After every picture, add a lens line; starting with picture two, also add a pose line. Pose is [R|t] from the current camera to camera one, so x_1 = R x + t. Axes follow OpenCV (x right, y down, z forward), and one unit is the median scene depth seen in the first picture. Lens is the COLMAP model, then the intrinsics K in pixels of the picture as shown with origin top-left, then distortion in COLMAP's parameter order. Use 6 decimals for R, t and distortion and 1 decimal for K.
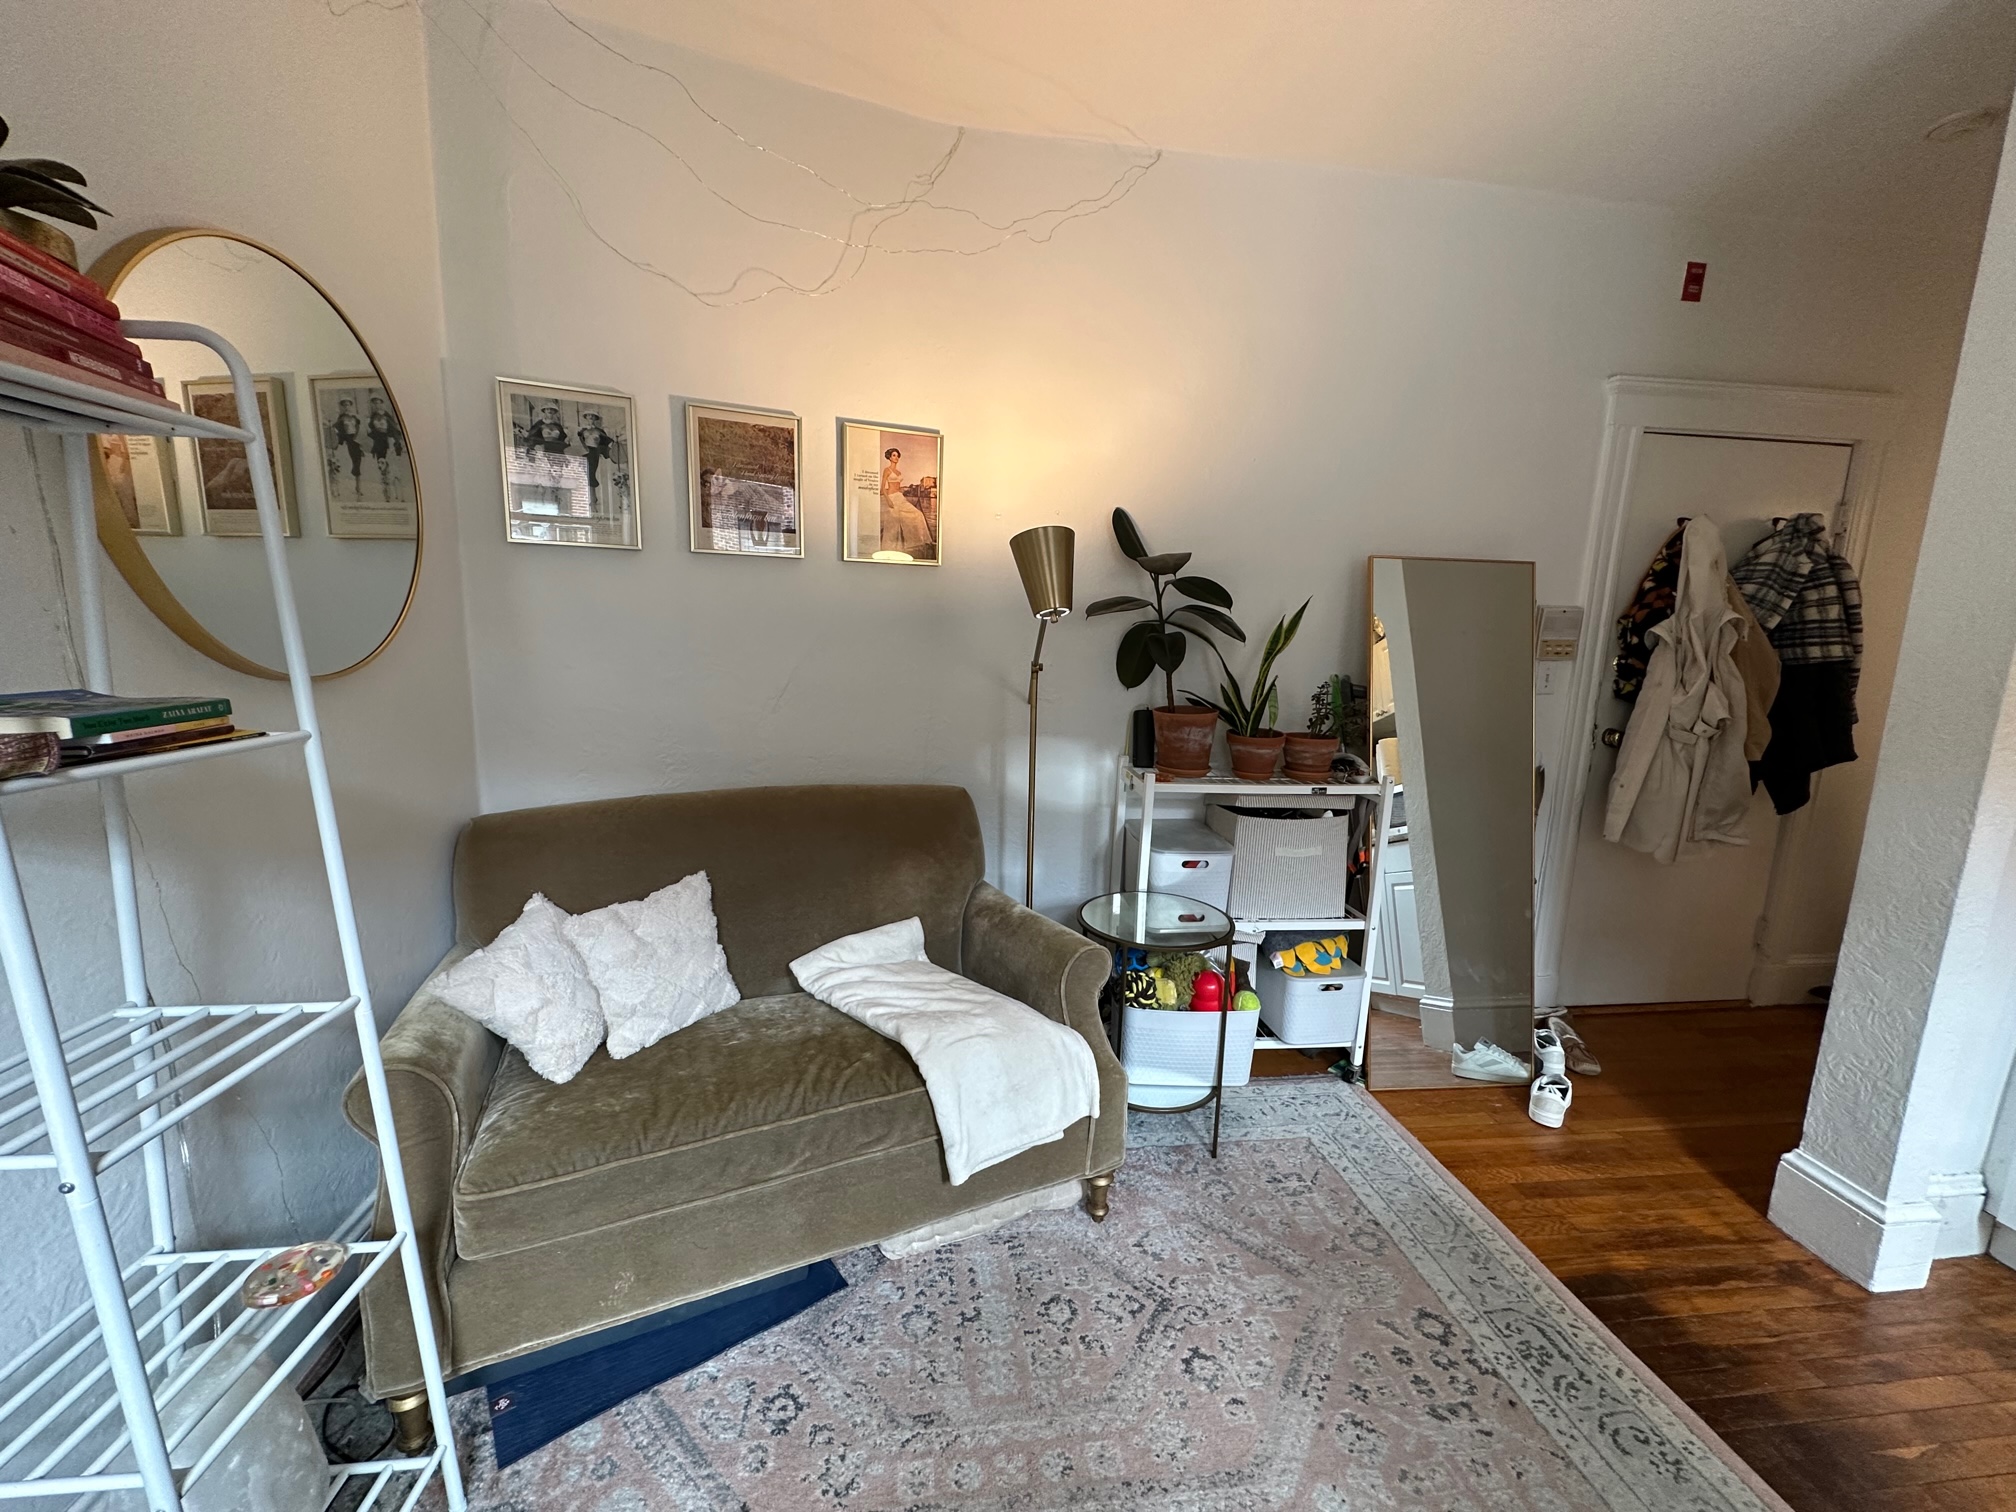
lens RADIAL K [[798.2, 0, 1012.3], [0, 798.2, 755.8], [0, 0, 1]] dist [-0.001217, 0.000032]
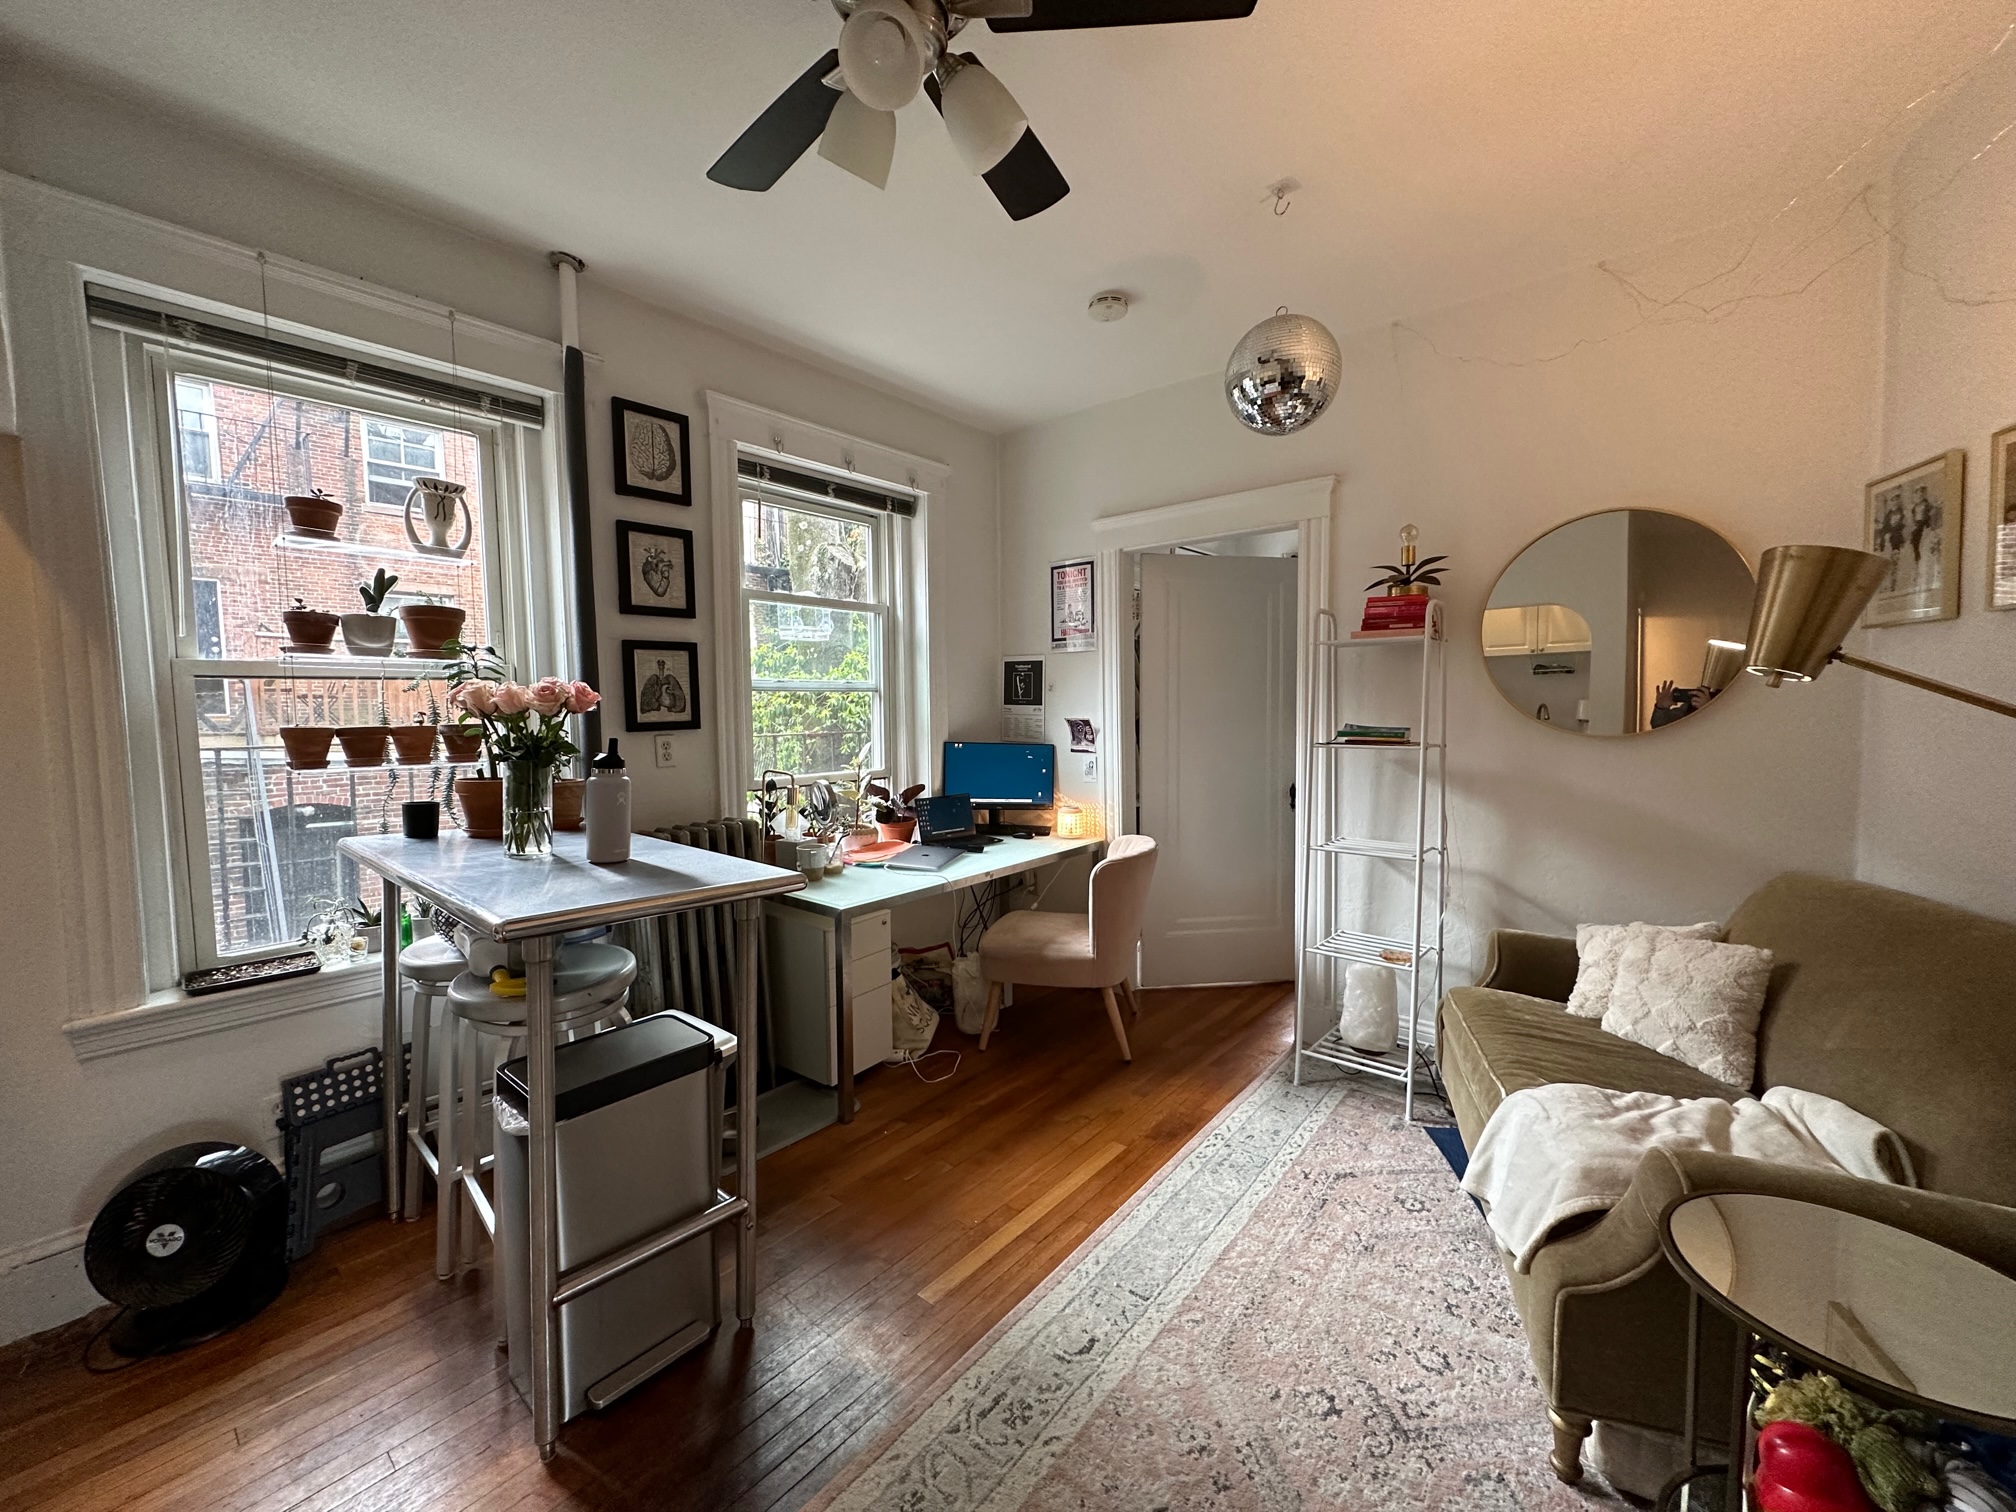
lens RADIAL K [[798.2, 0, 1012.3], [0, 798.2, 755.8], [0, 0, 1]] dist [-0.001217, 0.000032]
pose [[-0.729182, 0.028154, -0.683740, 1.217722], [-0.113985, 0.980198, 0.161921, -0.183810], [0.674760, 0.196006, -0.711534, 1.304969]]
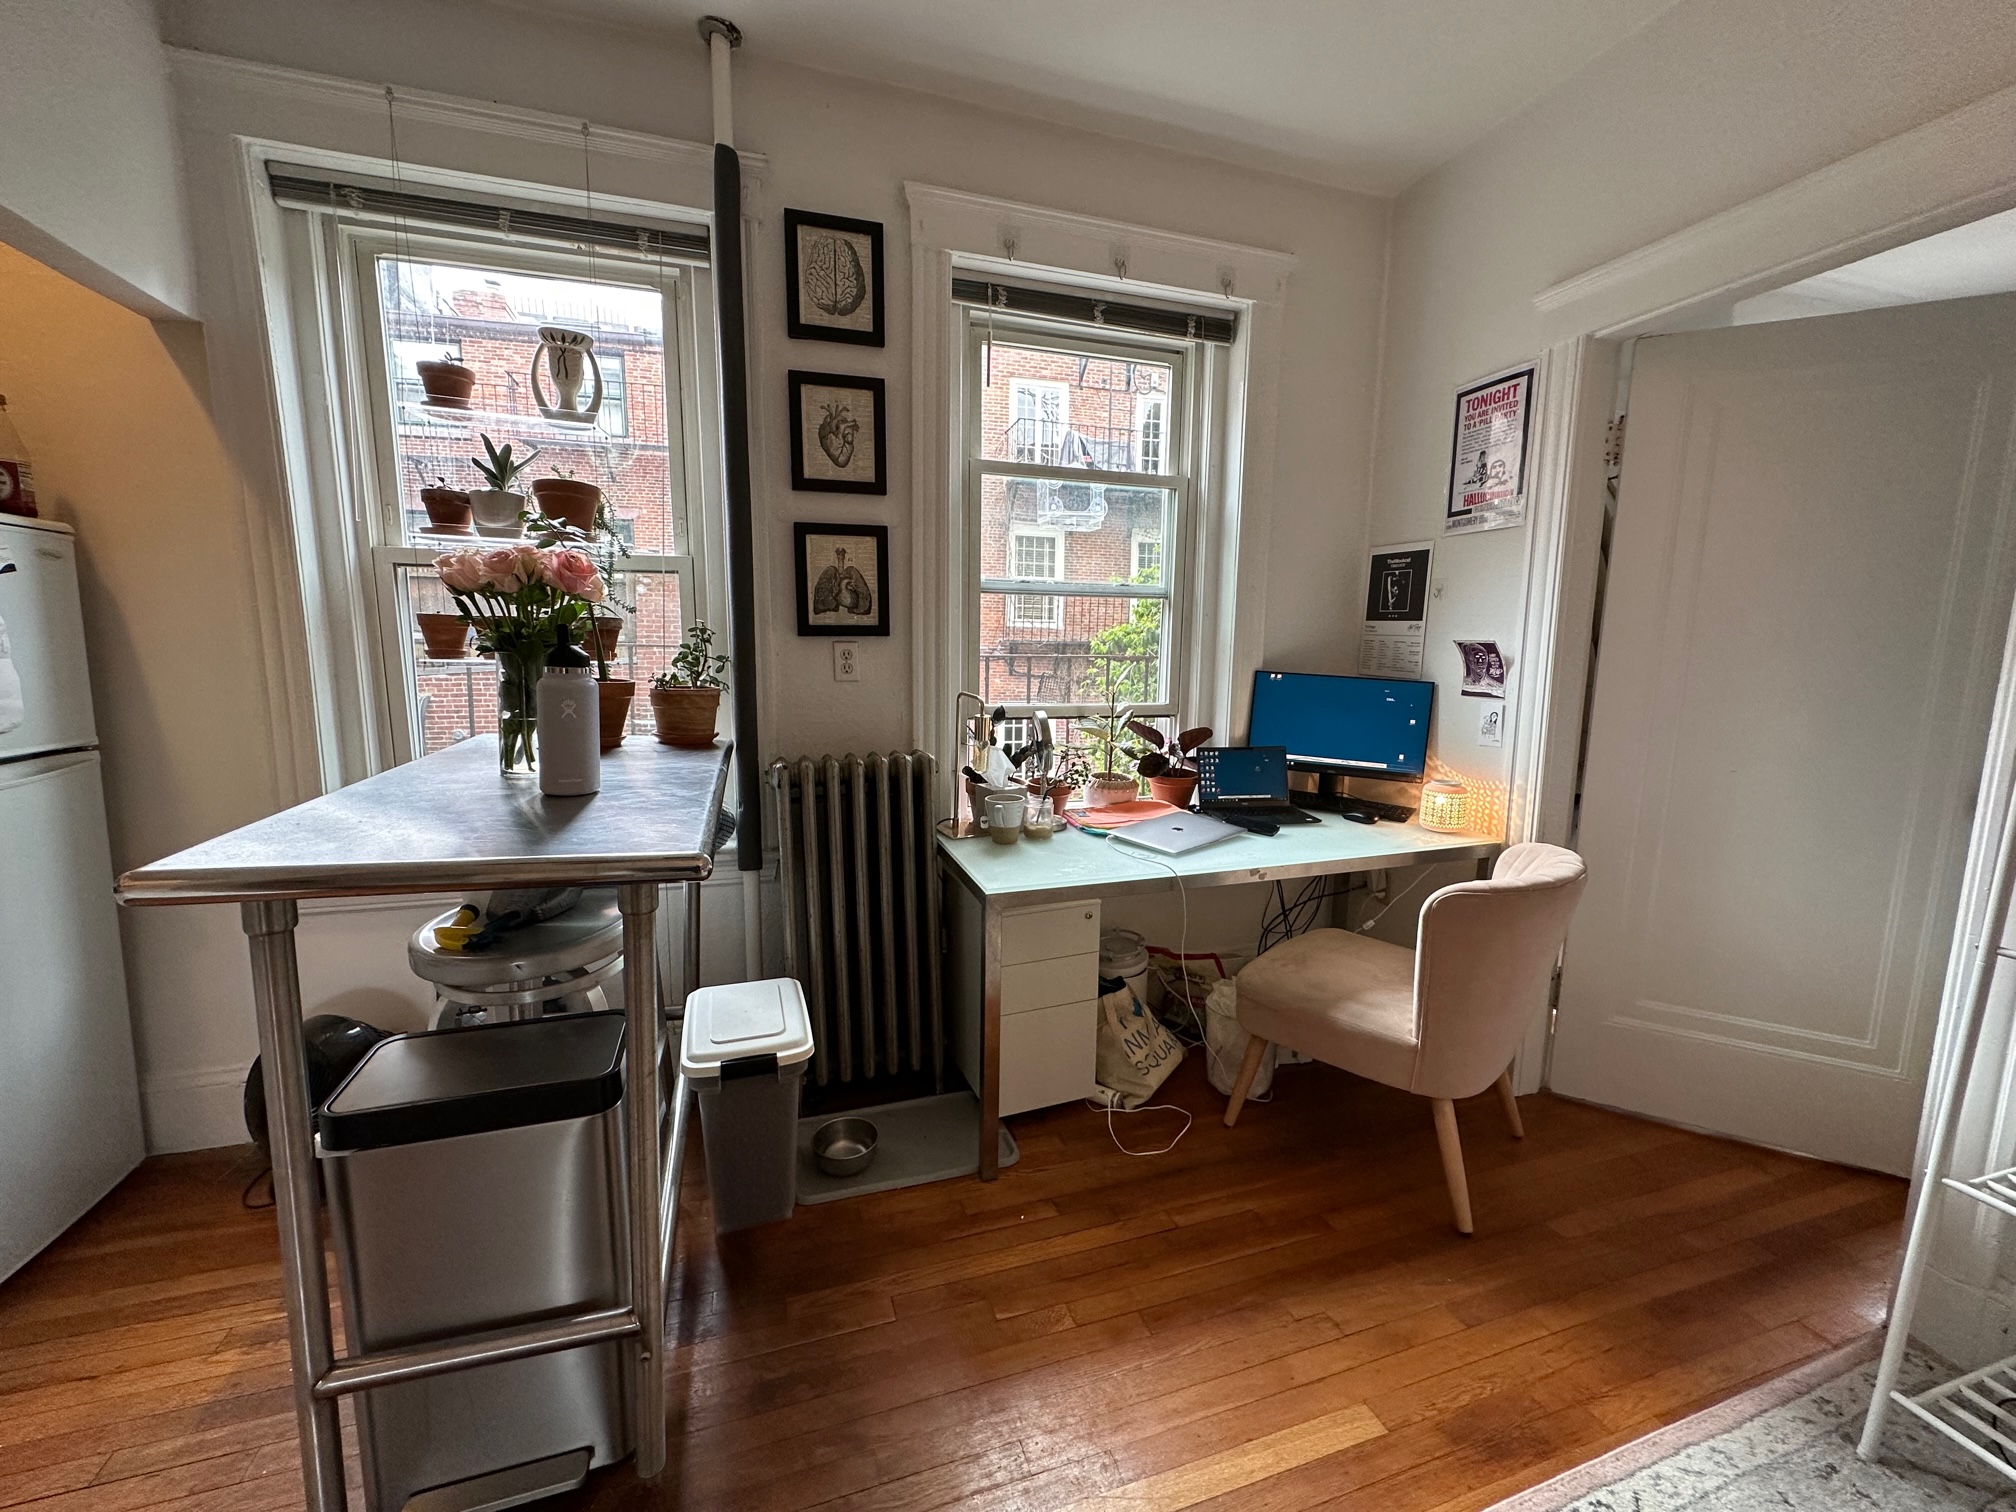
lens RADIAL K [[798.2, 0, 1012.3], [0, 798.2, 755.8], [0, 0, 1]] dist [-0.001217, 0.000032]
pose [[-0.980853, -0.006925, -0.194626, 0.550478], [-0.063939, 0.955423, 0.288235, -0.093738], [0.183954, 0.295161, -0.937572, 0.991331]]
